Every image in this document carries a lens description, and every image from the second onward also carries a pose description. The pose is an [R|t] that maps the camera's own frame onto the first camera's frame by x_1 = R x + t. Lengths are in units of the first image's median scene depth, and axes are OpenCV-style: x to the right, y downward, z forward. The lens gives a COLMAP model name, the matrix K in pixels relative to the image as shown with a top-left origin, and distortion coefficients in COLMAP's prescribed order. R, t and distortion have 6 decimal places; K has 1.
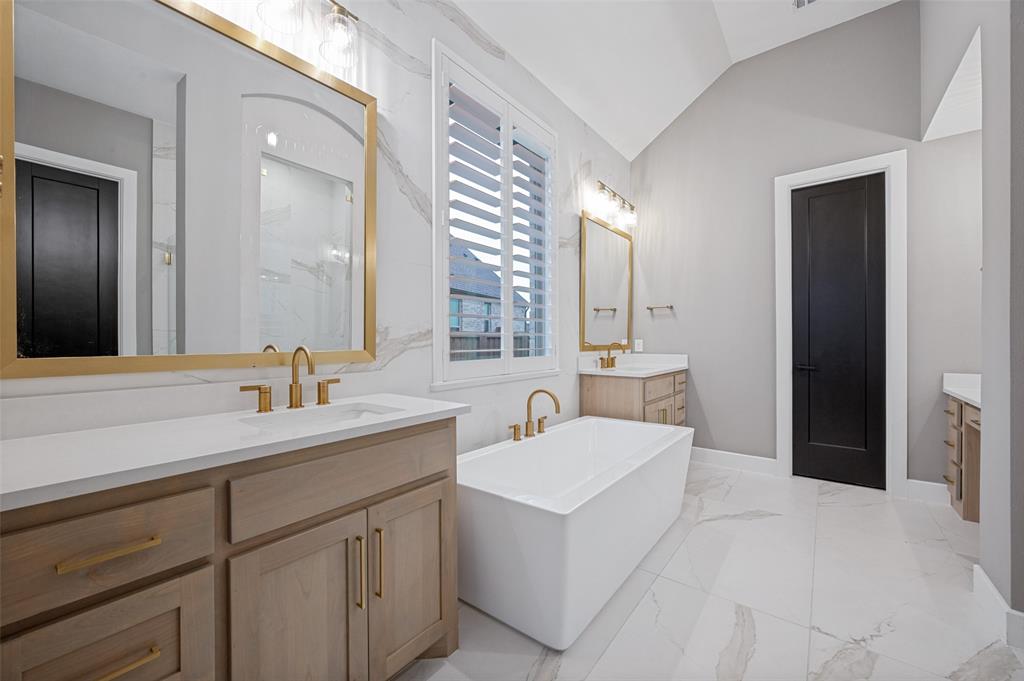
lens RADIAL K [[405.1, 0, 512.0], [0, 405.1, 340.5], [0, 0, 1]] dist [-0.000655, 0.000124]
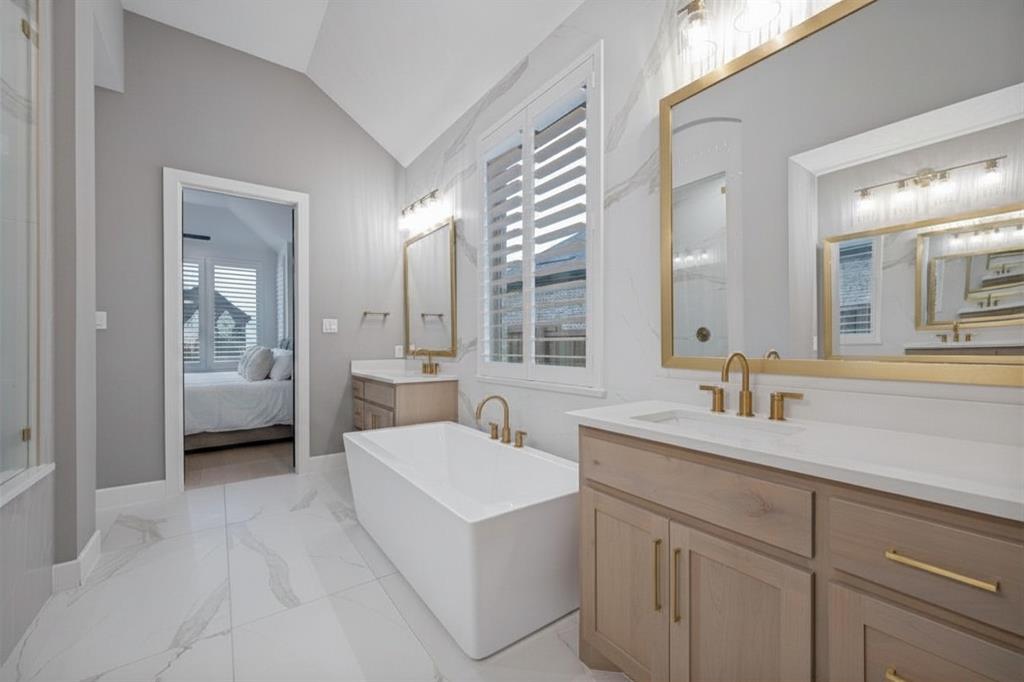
lens RADIAL K [[427.6, 0, 514.5], [0, 427.6, 343.0], [0, 0, 1]] dist [-0.000375, 0.000119]
pose [[-0.298504, -0.005858, -0.954390, 0.522093], [-0.001882, 0.999983, -0.005549, -0.001093], [0.954406, 0.000140, -0.298510, 0.671540]]
